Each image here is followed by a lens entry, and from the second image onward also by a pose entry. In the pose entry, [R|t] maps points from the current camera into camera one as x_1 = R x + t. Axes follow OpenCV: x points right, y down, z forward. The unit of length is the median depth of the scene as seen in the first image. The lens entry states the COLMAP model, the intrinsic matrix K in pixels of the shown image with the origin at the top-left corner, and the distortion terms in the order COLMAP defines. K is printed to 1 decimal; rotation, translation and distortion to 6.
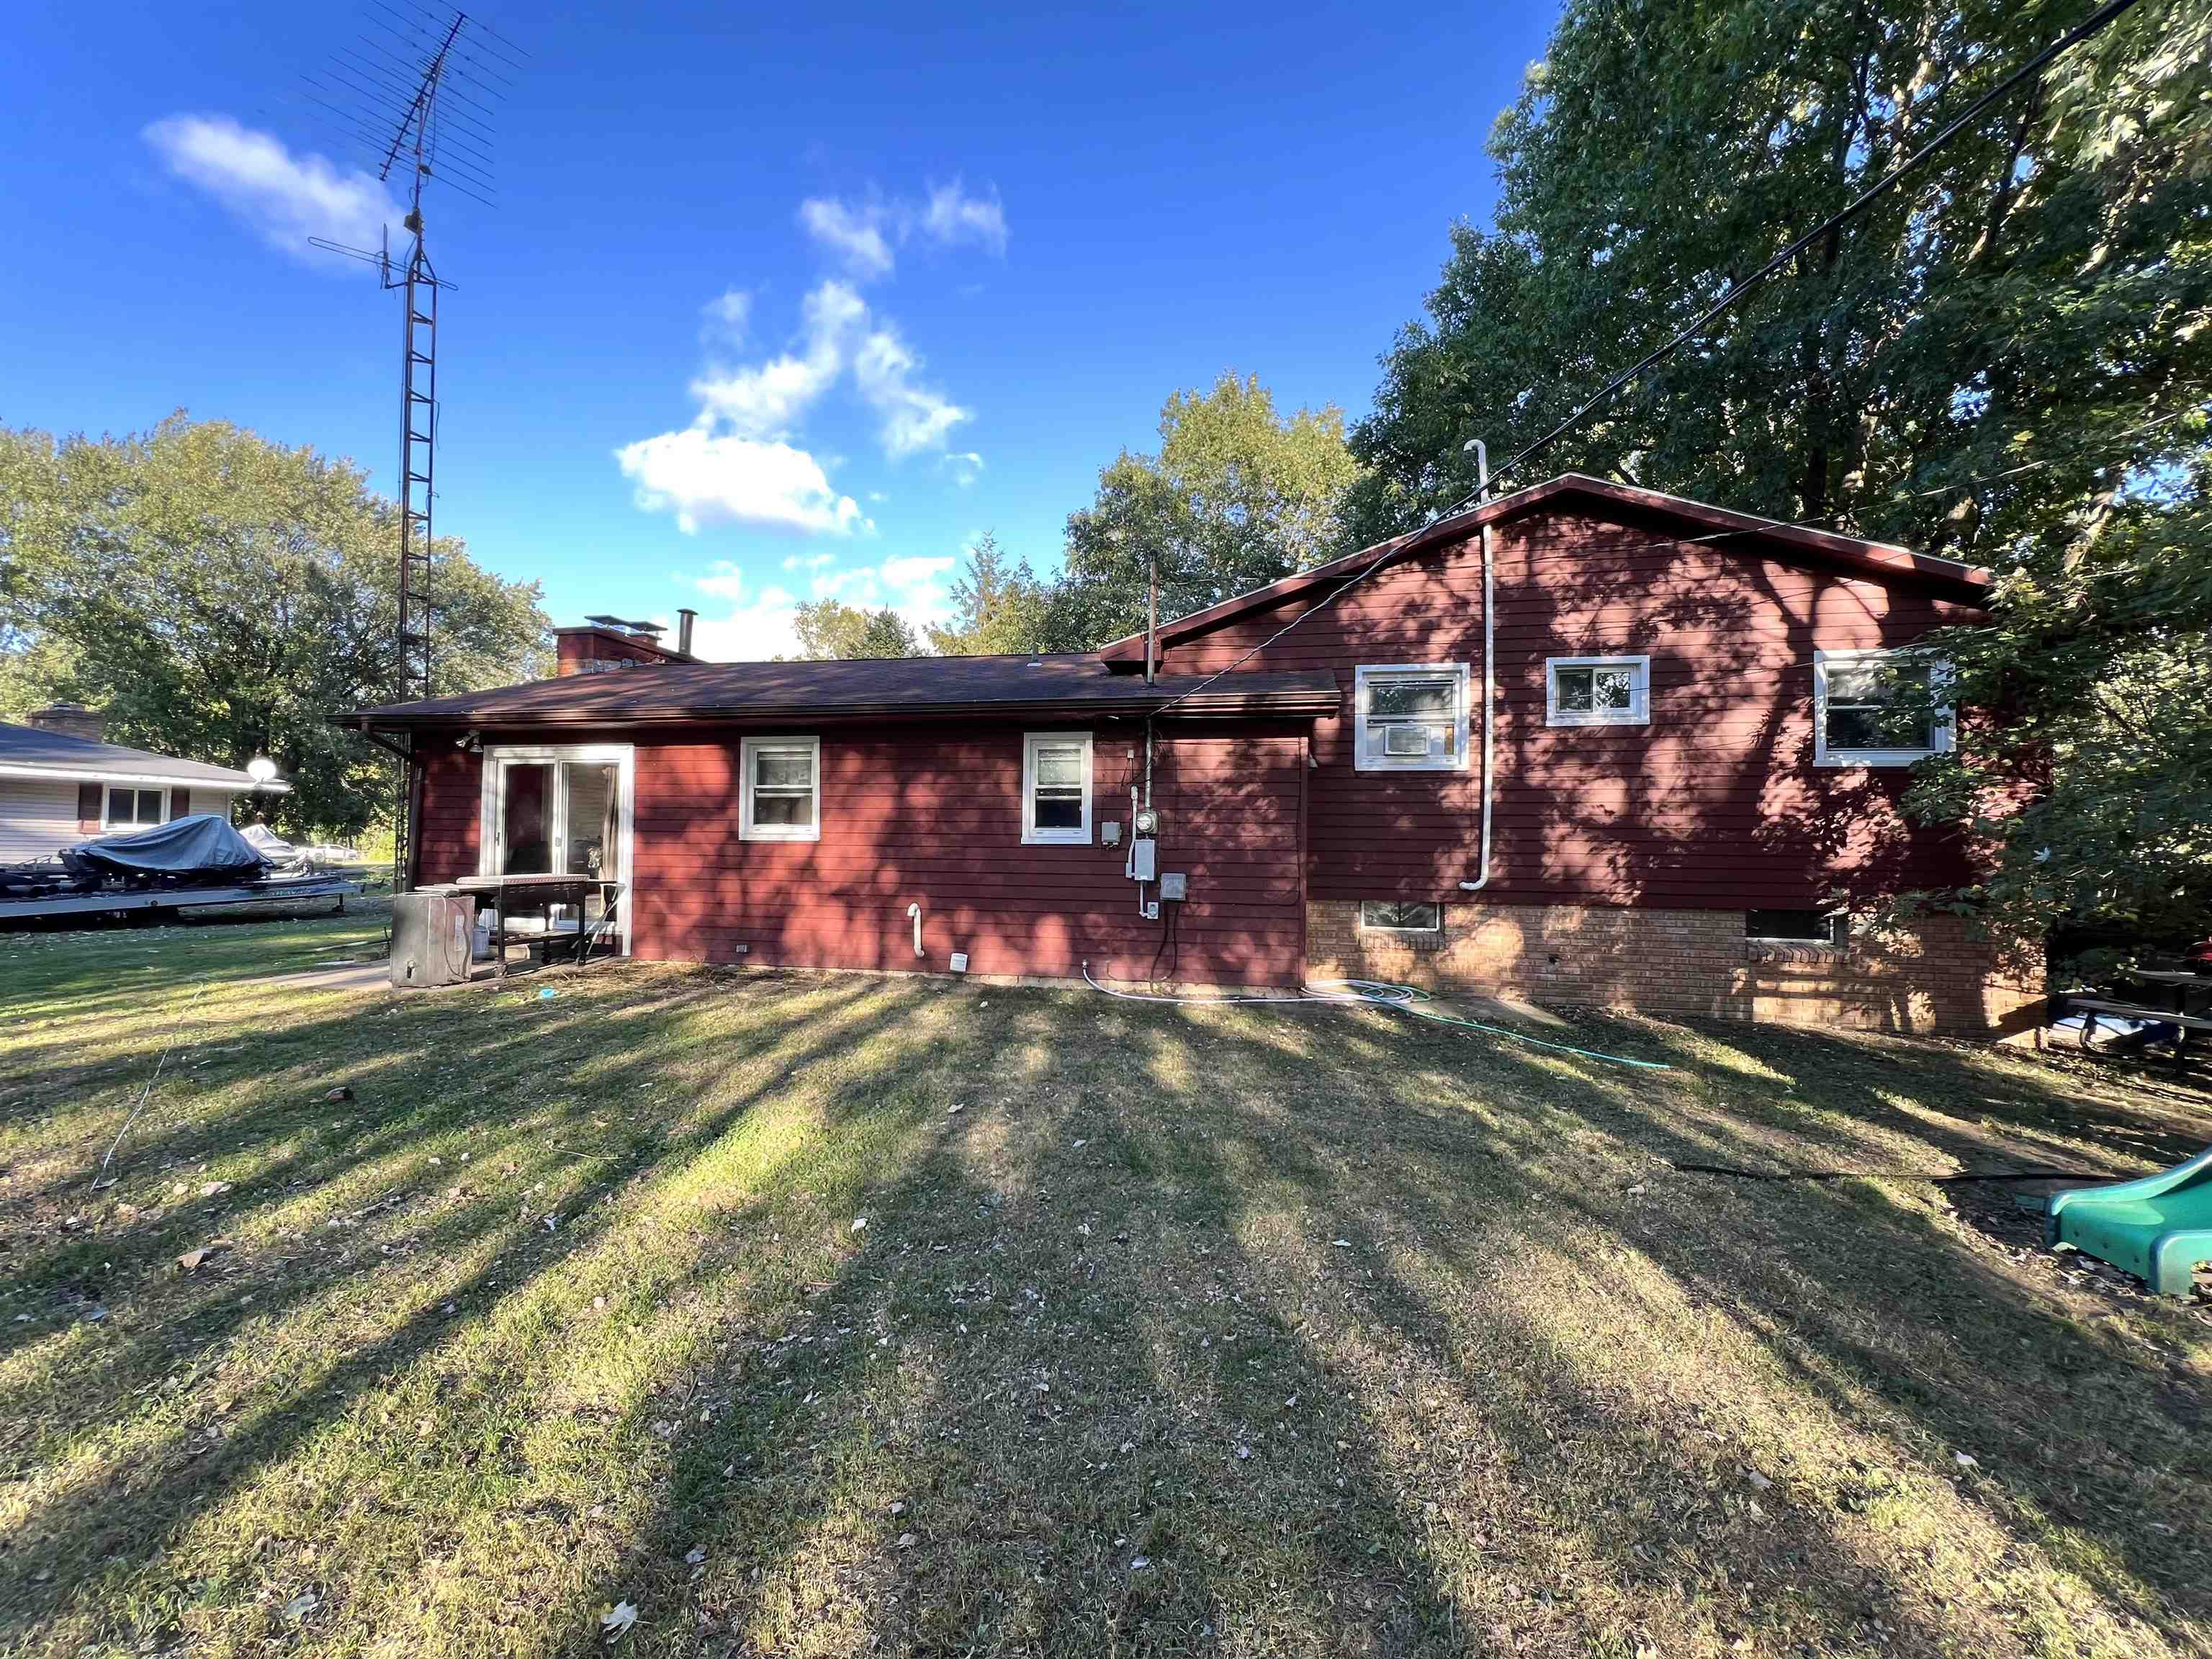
lens RADIAL K [[875.9, 0, 1106.0], [0, 875.9, 829.5], [0, 0, 1]] dist [-0.001156, 0.002446]
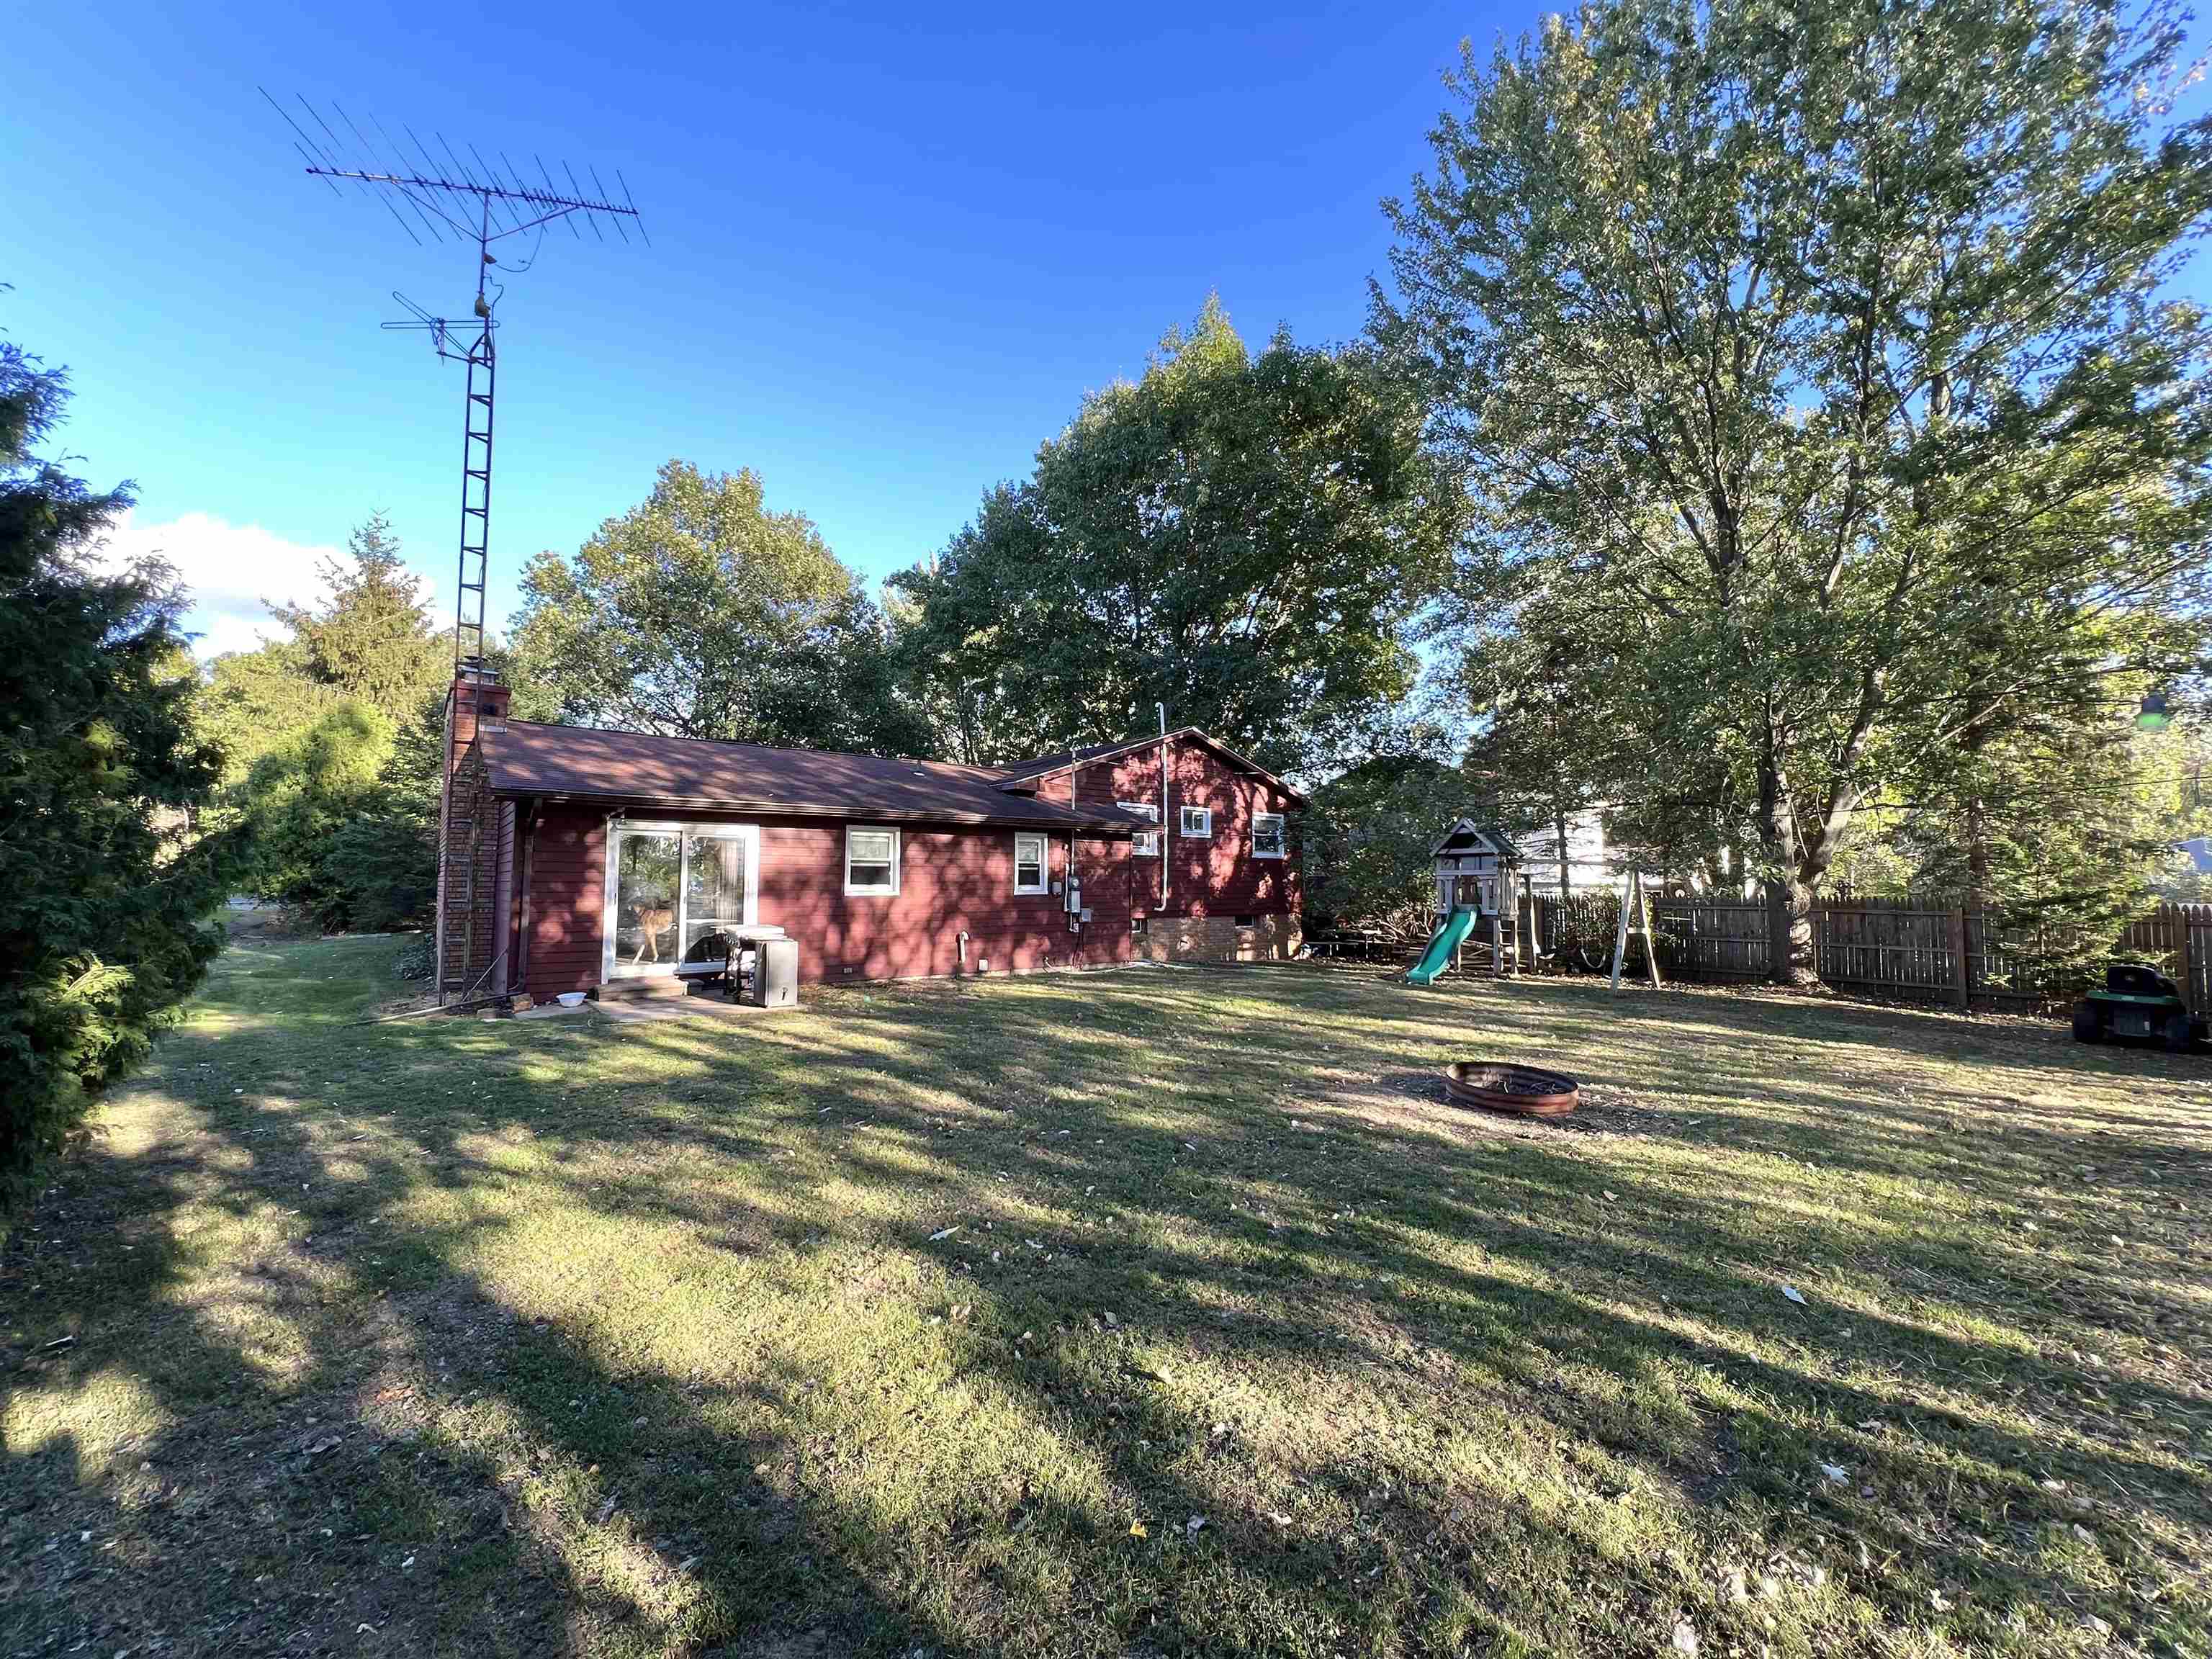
lens RADIAL K [[875.9, 0, 1106.0], [0, 875.9, 829.5], [0, 0, 1]] dist [-0.001156, 0.002446]
pose [[0.633260, 0.036862, 0.773061, -1.386397], [-0.008180, 0.999128, -0.040941, -0.045551], [-0.773896, 0.019603, 0.633009, -0.278549]]
